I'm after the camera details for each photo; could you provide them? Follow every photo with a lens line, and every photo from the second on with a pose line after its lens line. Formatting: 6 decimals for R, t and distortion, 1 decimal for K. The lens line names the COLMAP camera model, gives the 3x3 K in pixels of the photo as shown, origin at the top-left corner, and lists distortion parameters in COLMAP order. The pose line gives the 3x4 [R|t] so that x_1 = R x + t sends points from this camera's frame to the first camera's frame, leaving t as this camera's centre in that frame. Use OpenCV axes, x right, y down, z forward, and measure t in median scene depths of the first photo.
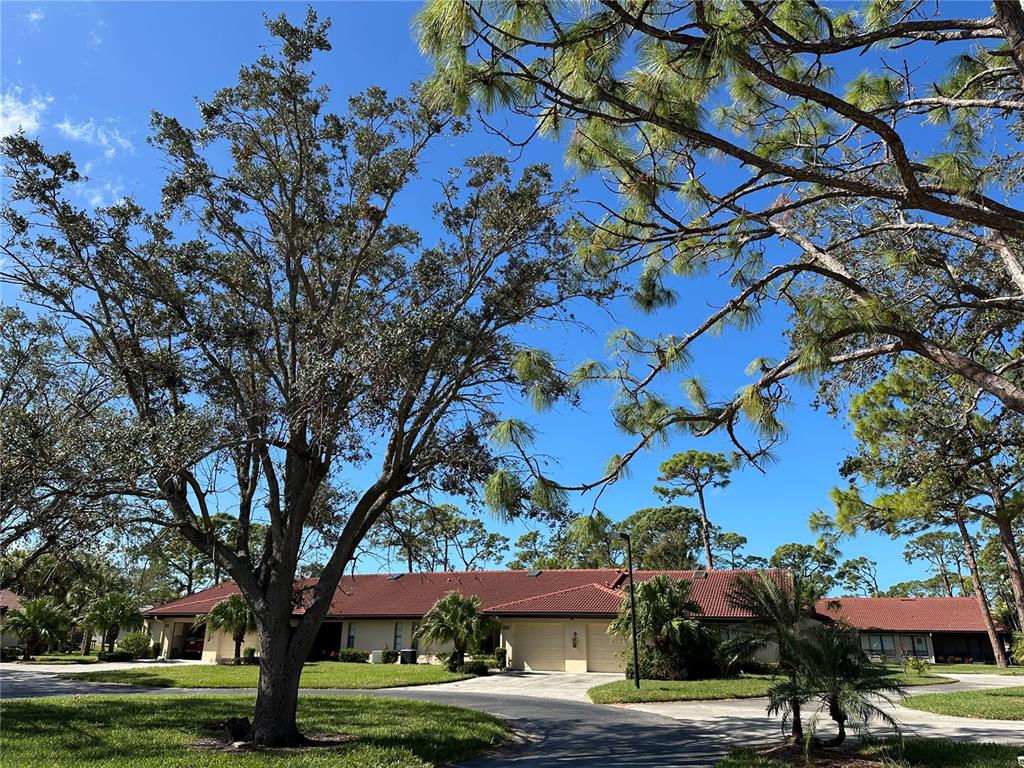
lens RADIAL K [[714.5, 0, 512.0], [0, 714.5, 384.0], [0, 0, 1]] dist [0.092311, -0.095510]
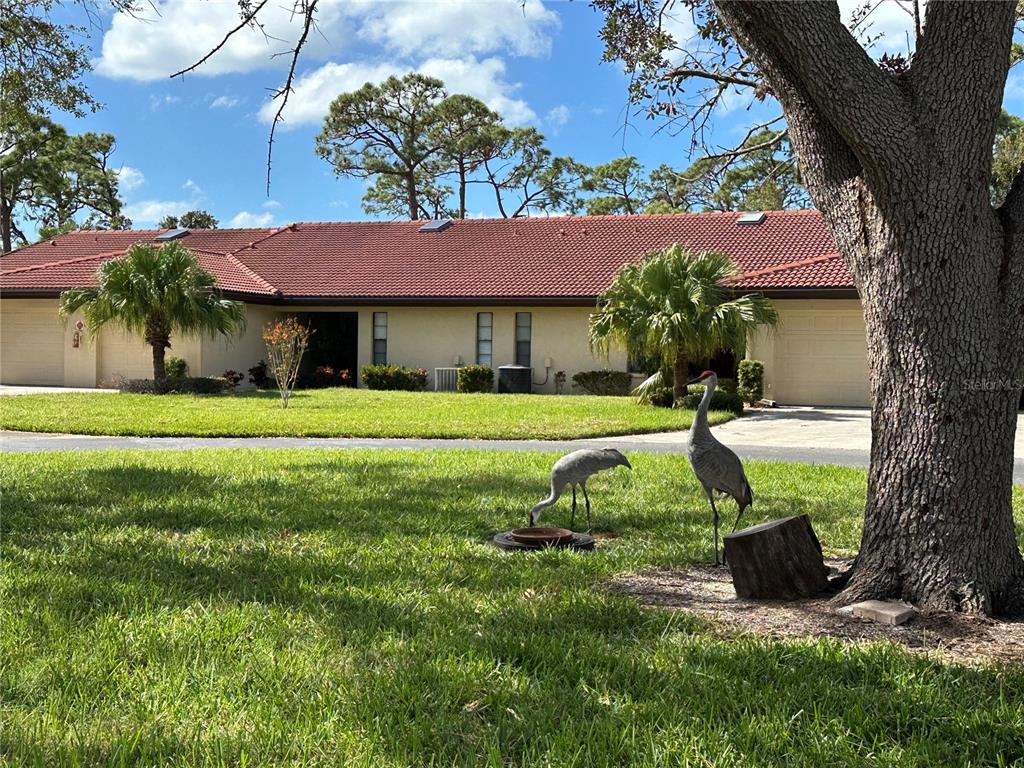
lens RADIAL K [[1366.7, 0, 512.0], [0, 1366.7, 384.0], [0, 0, 1]] dist [-0.010719, -0.004292]
pose [[0.999983, 0.002343, 0.005339, -0.138484], [-0.004044, 0.938358, 0.345642, 0.066720], [-0.004200, -0.345657, 0.938351, 0.153650]]
